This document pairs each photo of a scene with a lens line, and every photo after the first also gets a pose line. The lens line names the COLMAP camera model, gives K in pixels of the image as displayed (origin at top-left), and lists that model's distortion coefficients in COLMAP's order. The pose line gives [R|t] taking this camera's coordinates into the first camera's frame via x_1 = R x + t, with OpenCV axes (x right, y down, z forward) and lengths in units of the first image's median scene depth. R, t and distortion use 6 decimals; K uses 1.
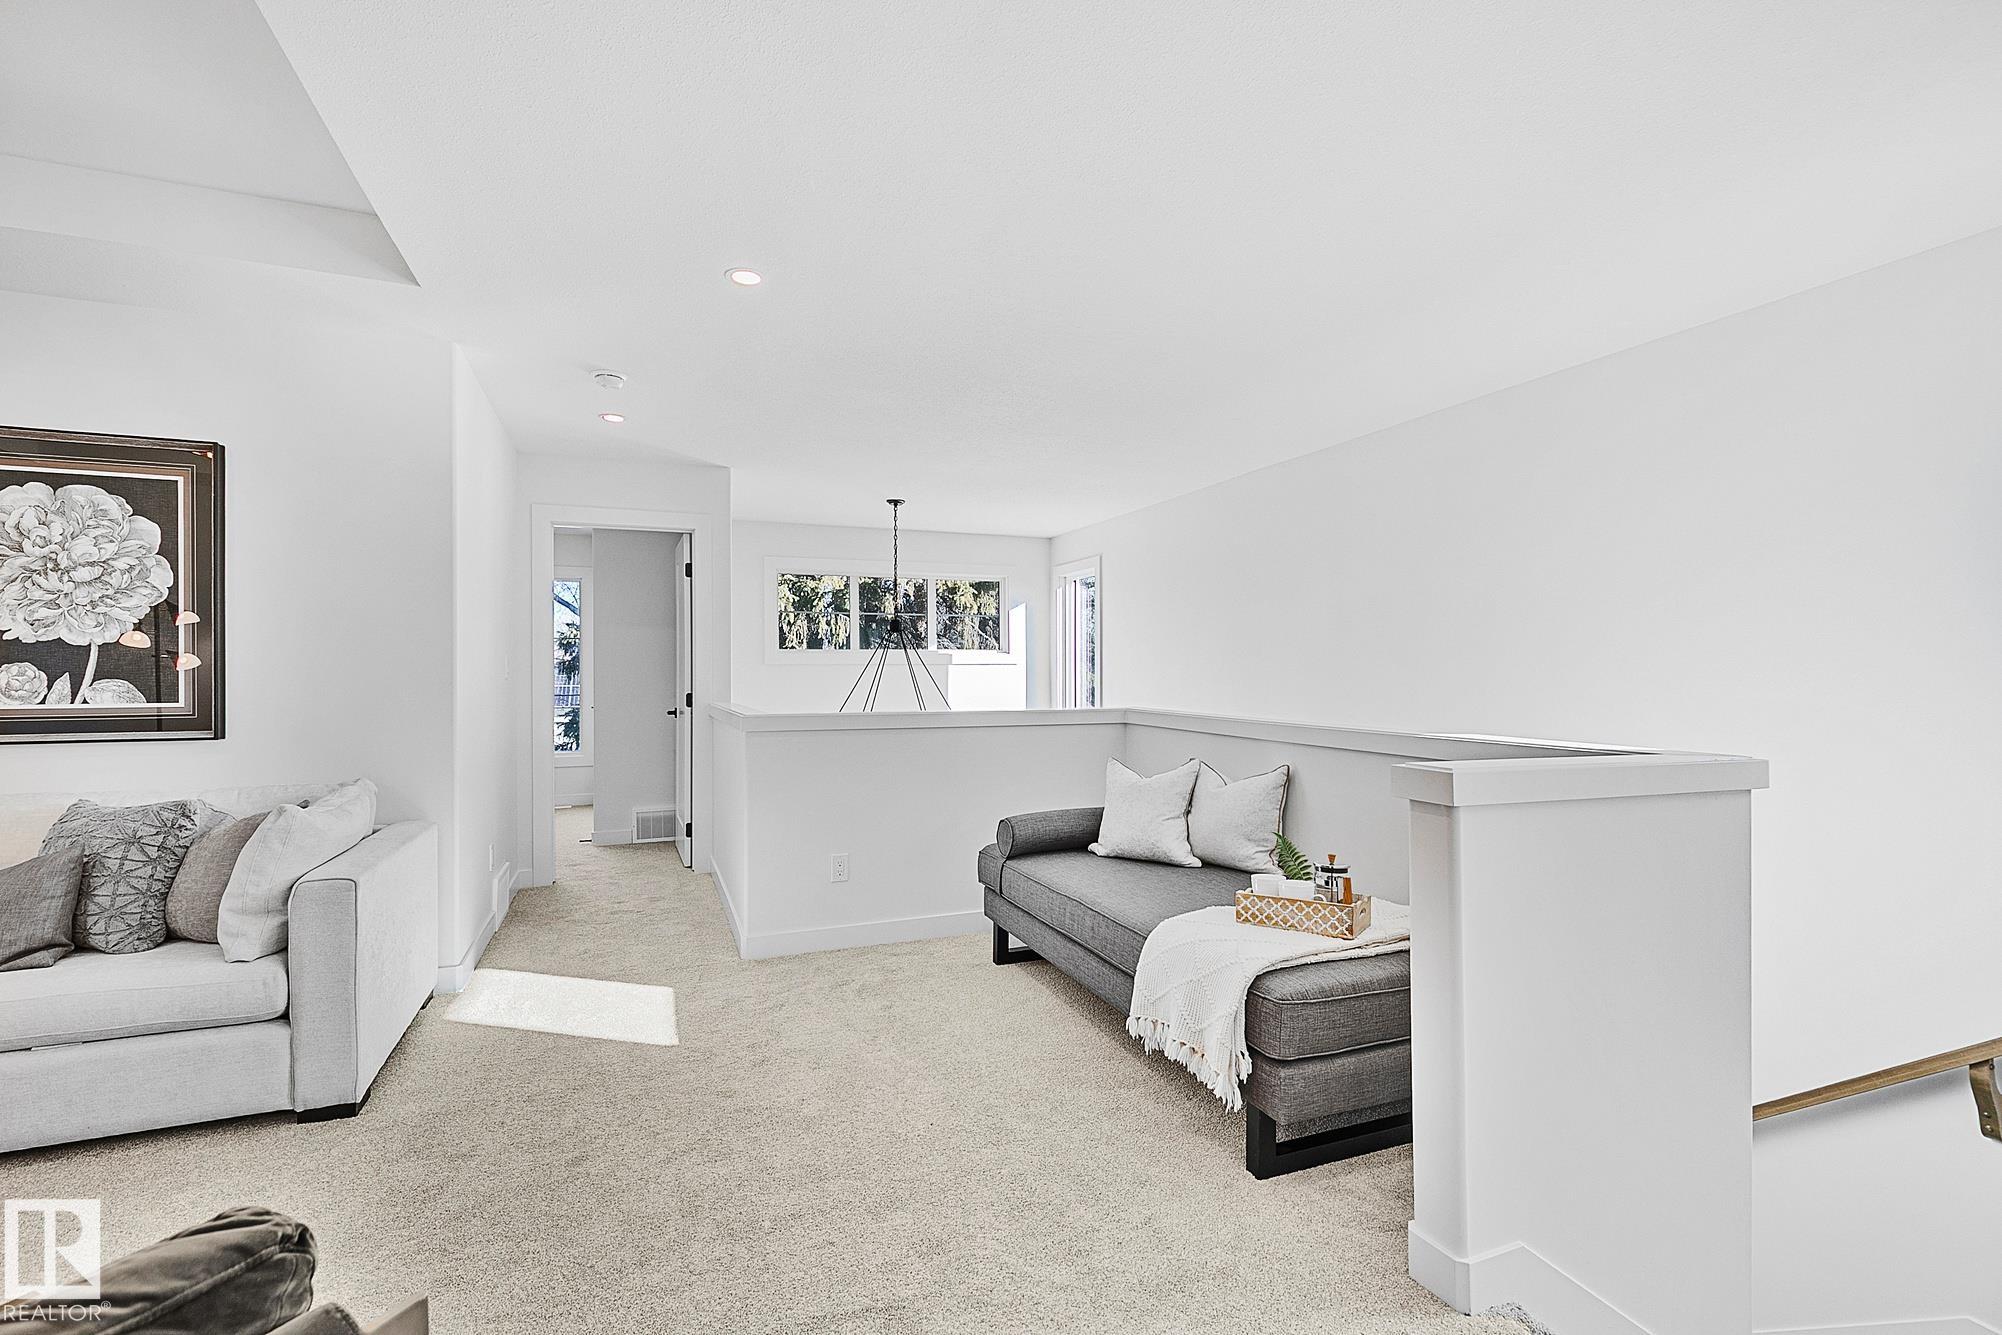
lens RADIAL K [[902.3, 0, 1002.7], [0, 902.3, 671.2], [0, 0, 1]] dist [0.007498, -0.001287]
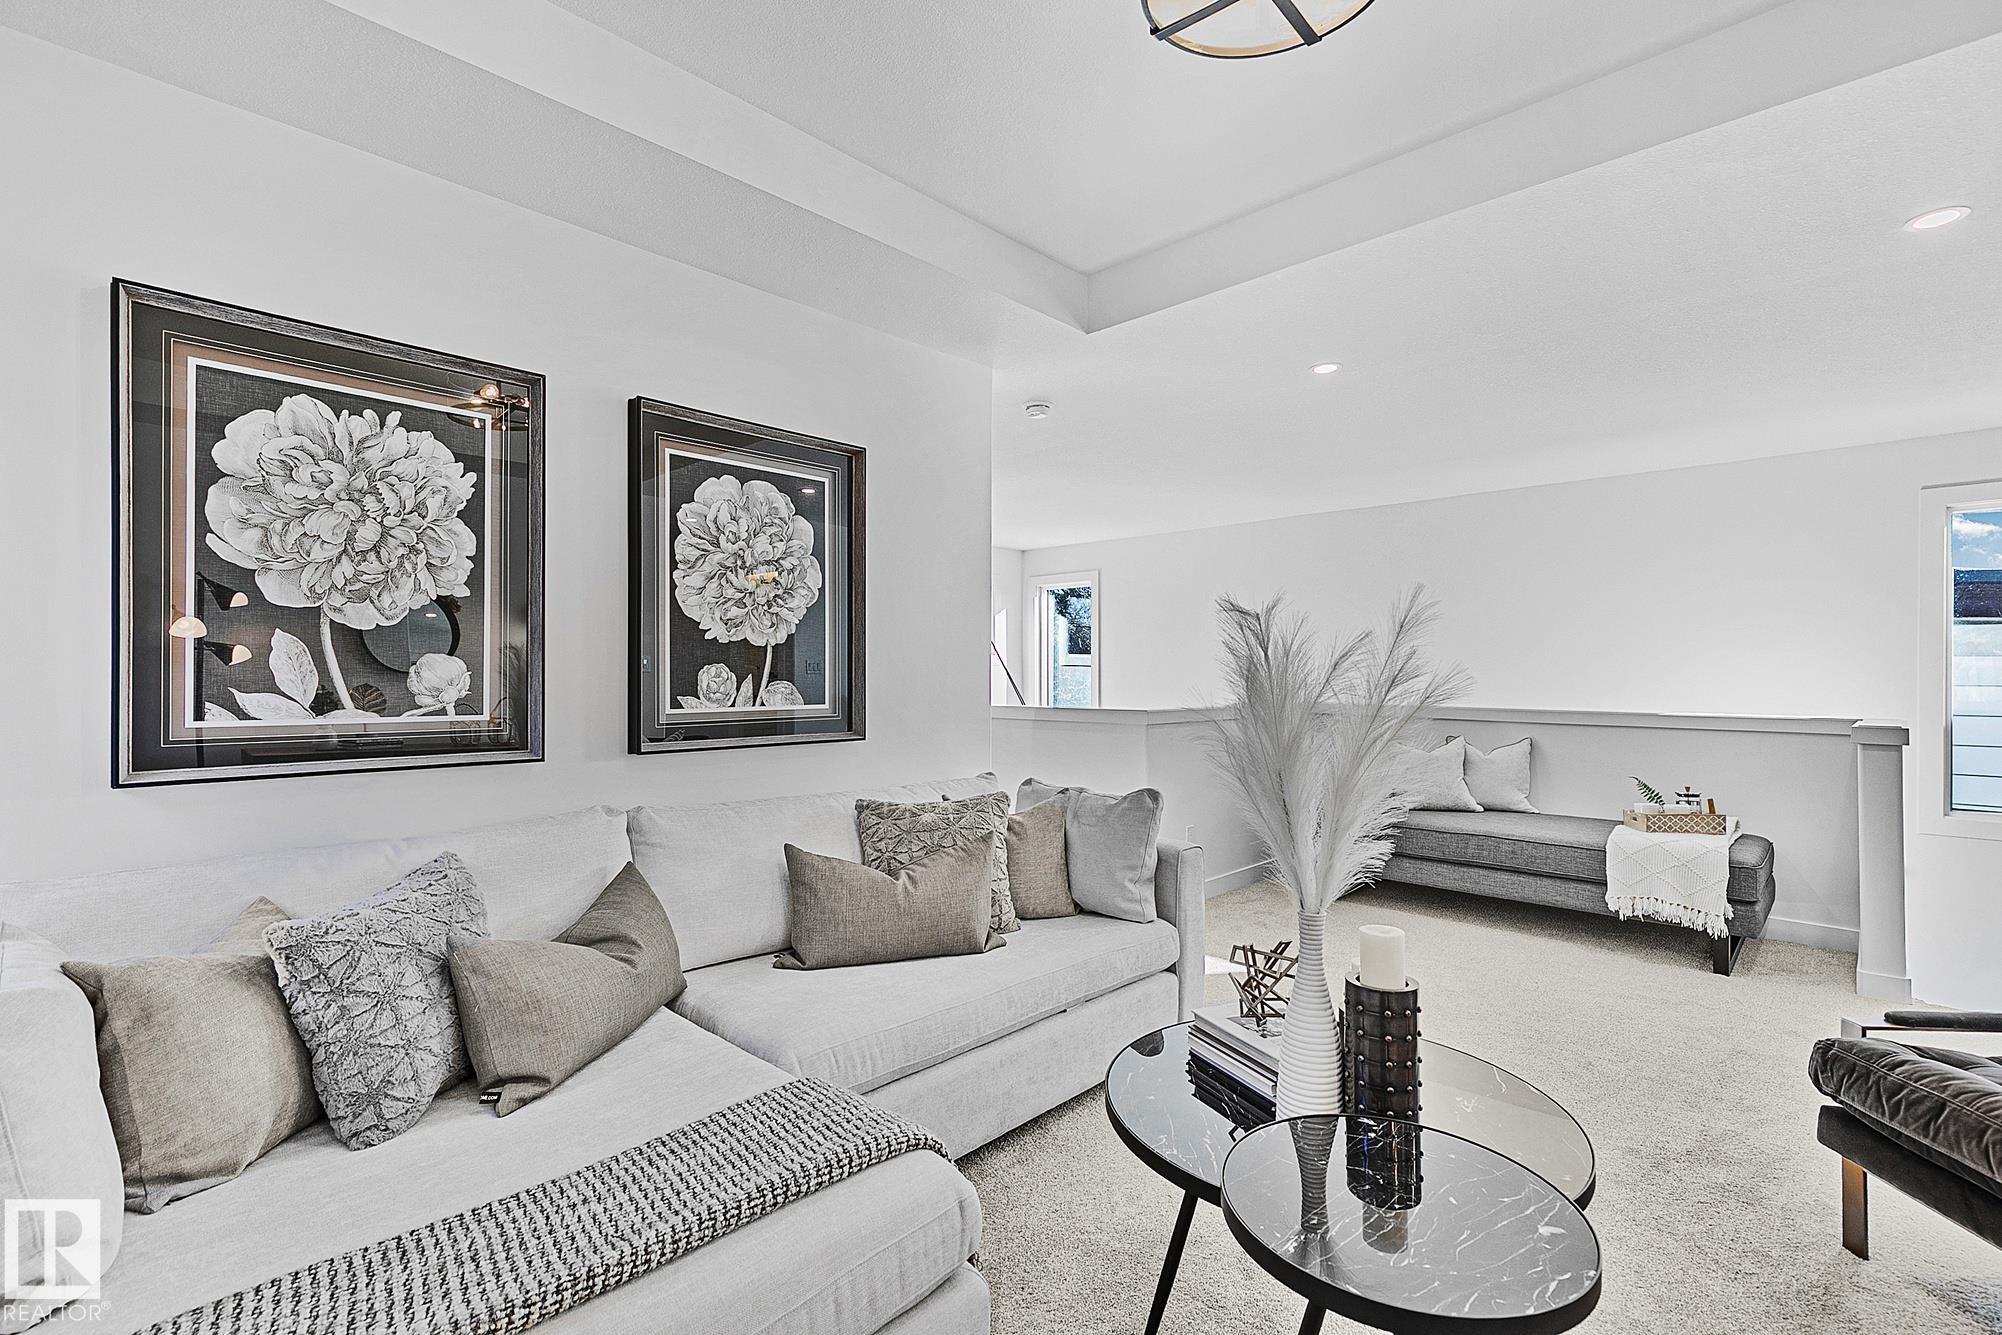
lens RADIAL K [[902.3, 0, 996.7], [0, 902.3, 668.4], [0, 0, 1]] dist [0.007498, -0.001287]
pose [[0.914918, 0.001914, 0.403635, -1.174030], [0.000180, 0.999987, -0.005150, 0.000359], [-0.403640, 0.004785, 0.914906, 0.016538]]
